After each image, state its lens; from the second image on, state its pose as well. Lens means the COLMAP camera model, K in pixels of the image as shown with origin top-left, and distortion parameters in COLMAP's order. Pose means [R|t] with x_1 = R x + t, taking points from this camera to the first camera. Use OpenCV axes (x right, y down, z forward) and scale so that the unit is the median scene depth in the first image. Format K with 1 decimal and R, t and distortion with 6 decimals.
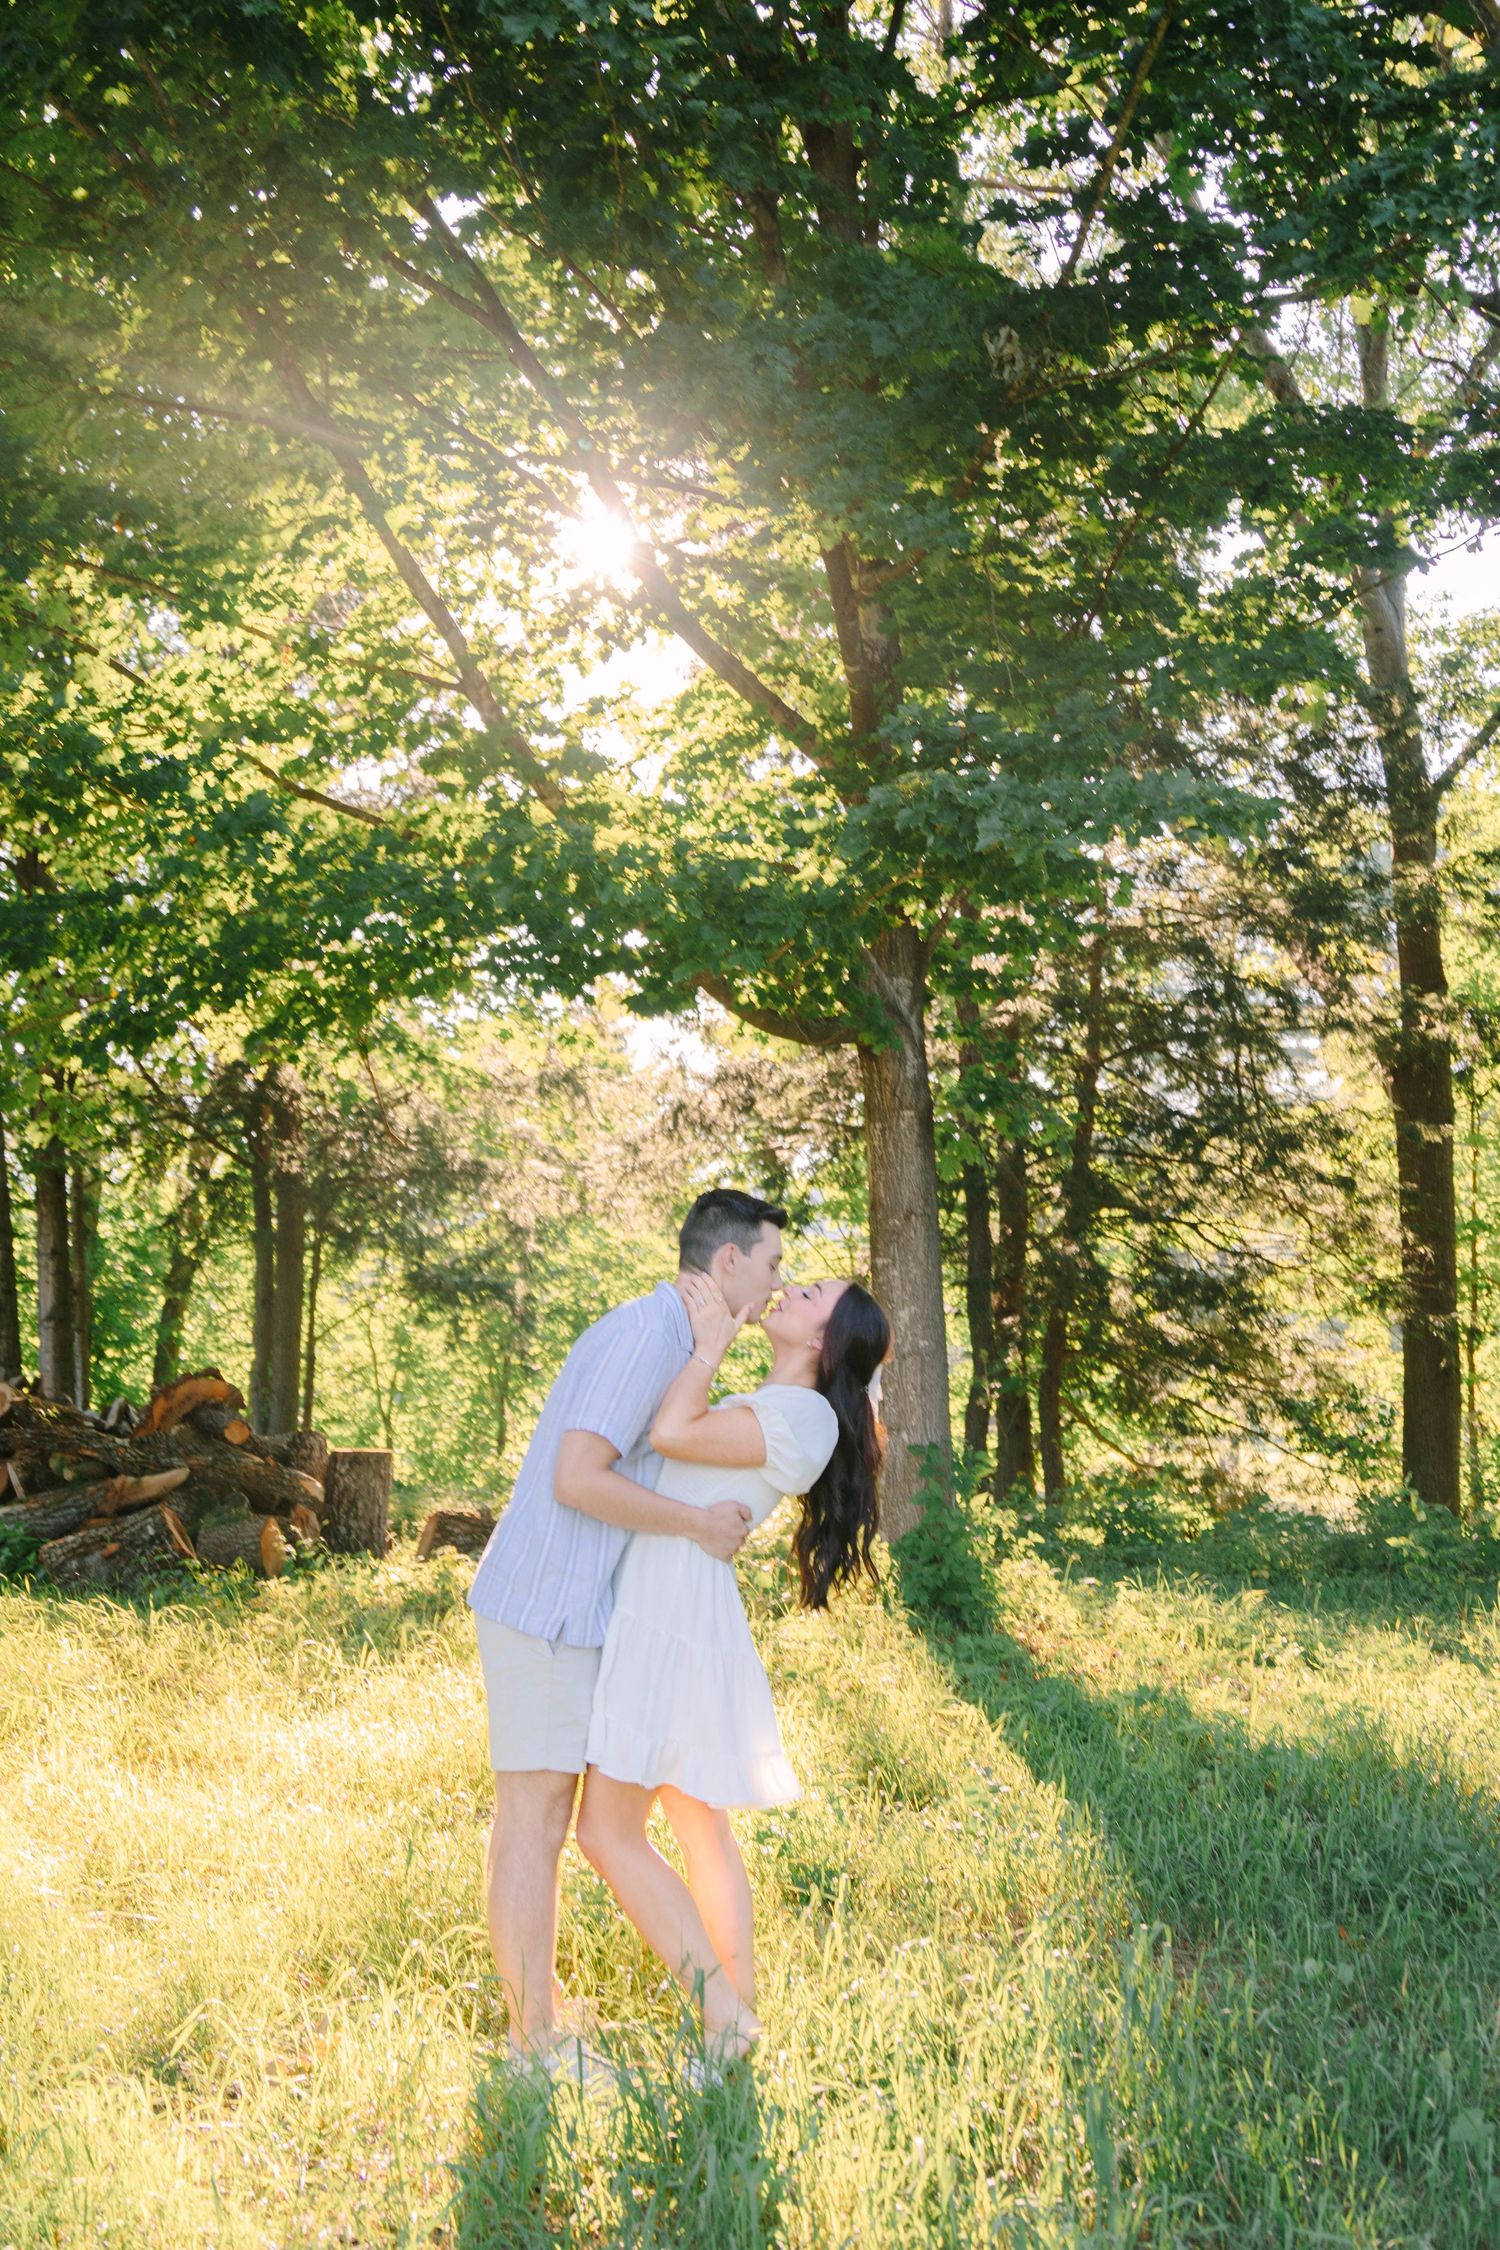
lens RADIAL K [[2564.5, 0, 753.9], [0, 2564.5, 1119.6], [0, 0, 1]] dist [0.033101, -0.013548]
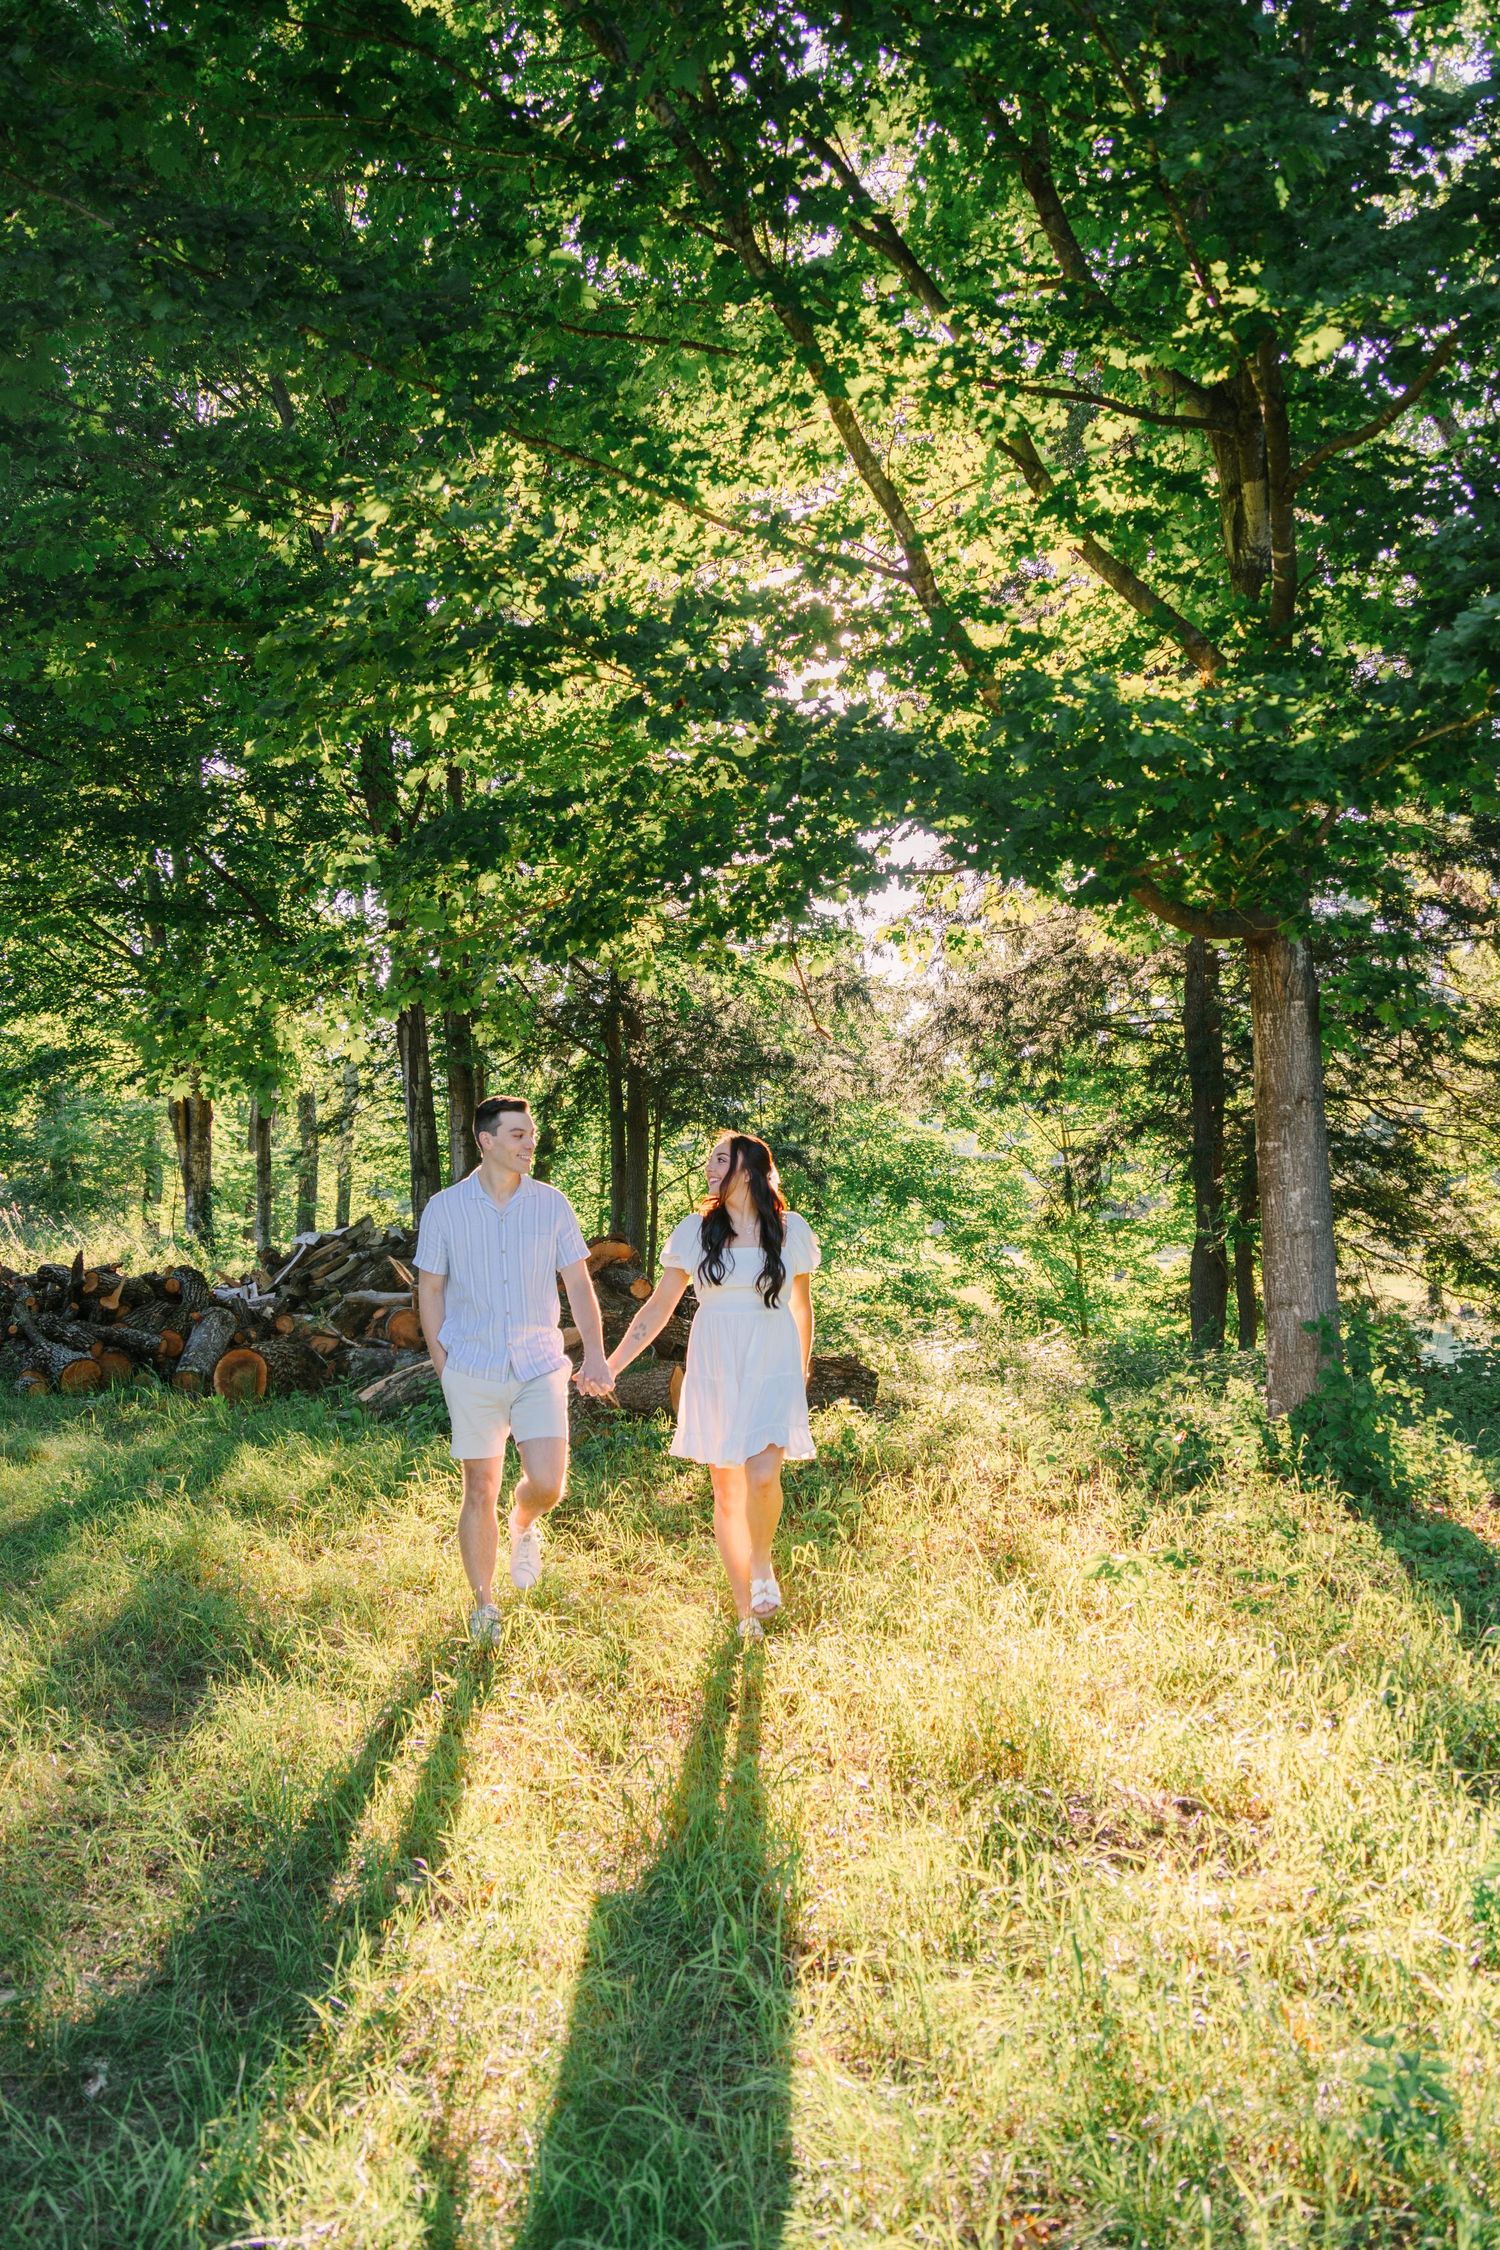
lens RADIAL K [[1793.5, 0, 750.0], [0, 1793.5, 1125.8], [0, 0, 1]] dist [0.000388, -0.003219]
pose [[0.995560, -0.005179, -0.093987, -0.045517], [0.010372, 0.998441, 0.054845, 0.002386], [0.093557, -0.055576, 0.994062, 0.121280]]
